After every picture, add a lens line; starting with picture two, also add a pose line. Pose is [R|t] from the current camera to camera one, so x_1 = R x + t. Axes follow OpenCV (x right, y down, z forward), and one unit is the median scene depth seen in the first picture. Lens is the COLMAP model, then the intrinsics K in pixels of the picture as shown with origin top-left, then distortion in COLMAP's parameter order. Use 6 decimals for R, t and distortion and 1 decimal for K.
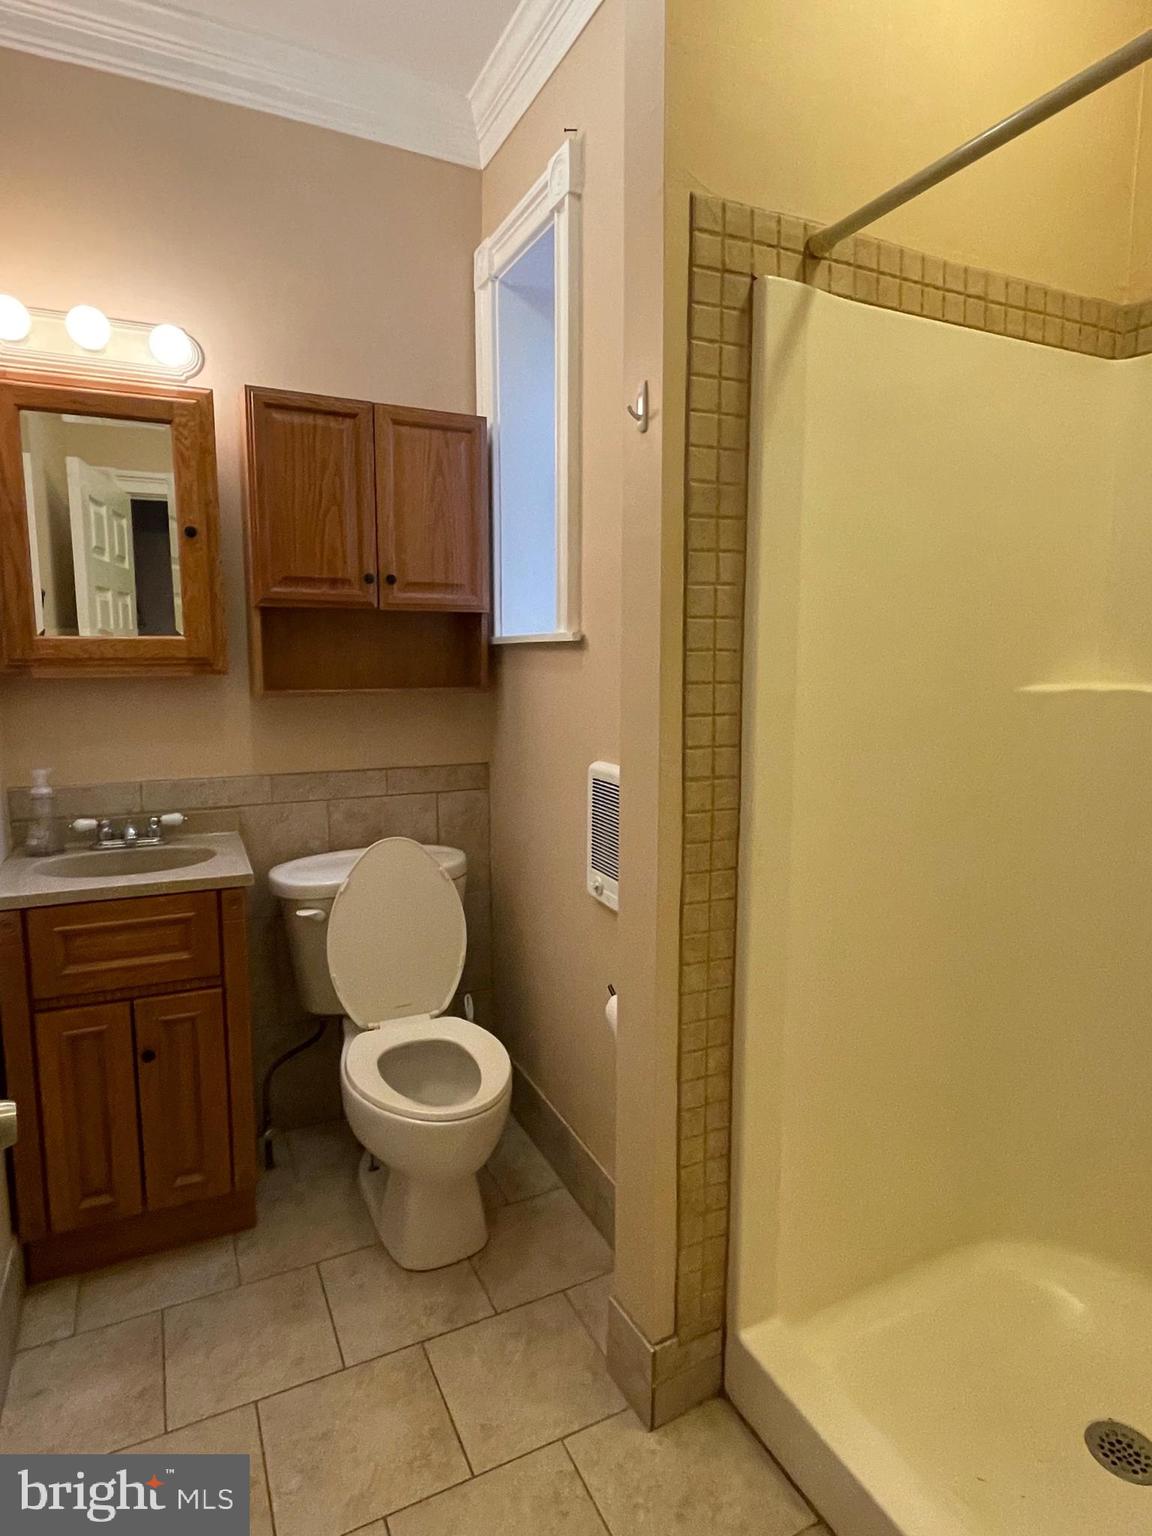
lens RADIAL K [[861.6, 0, 576.0], [0, 861.6, 768.0], [0, 0, 1]] dist [-0.004278, 0.000348]
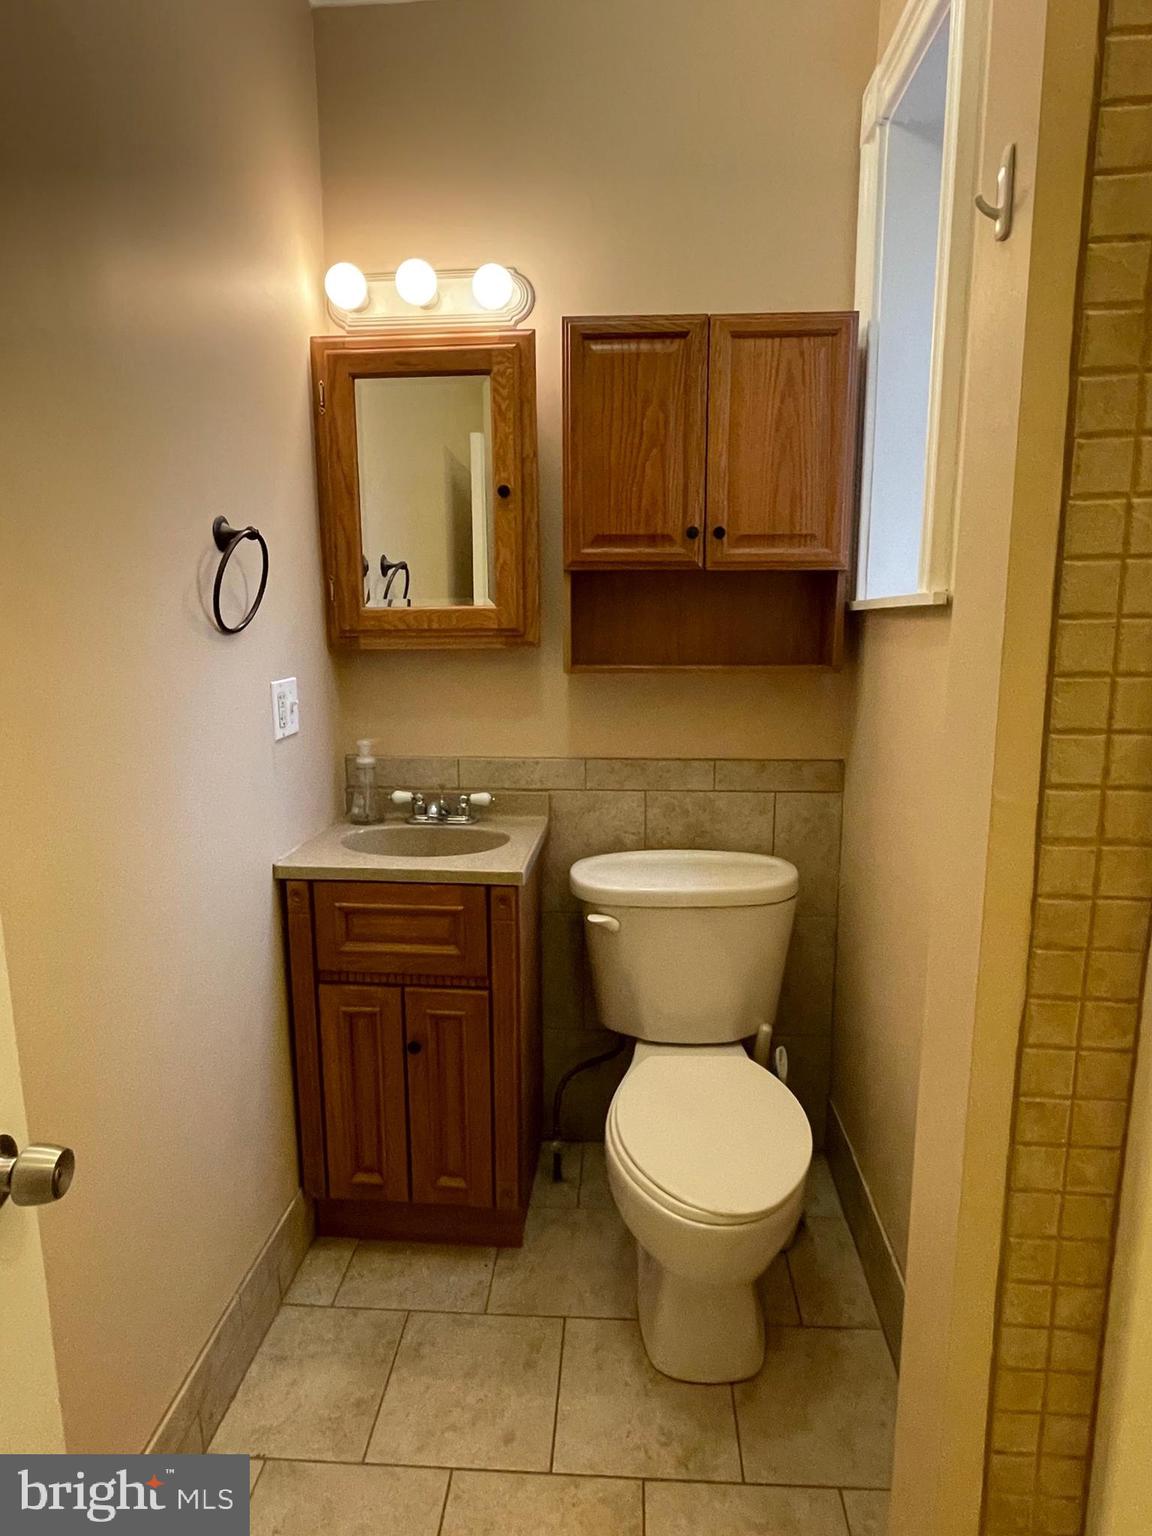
lens RADIAL K [[861.6, 0, 576.0], [0, 861.6, 768.0], [0, 0, 1]] dist [-0.004278, 0.000348]
pose [[0.869141, 0.077762, -0.488413, 0.091760], [-0.060451, 0.996860, 0.051141, -0.031410], [0.490857, -0.014924, 0.871112, 0.232817]]
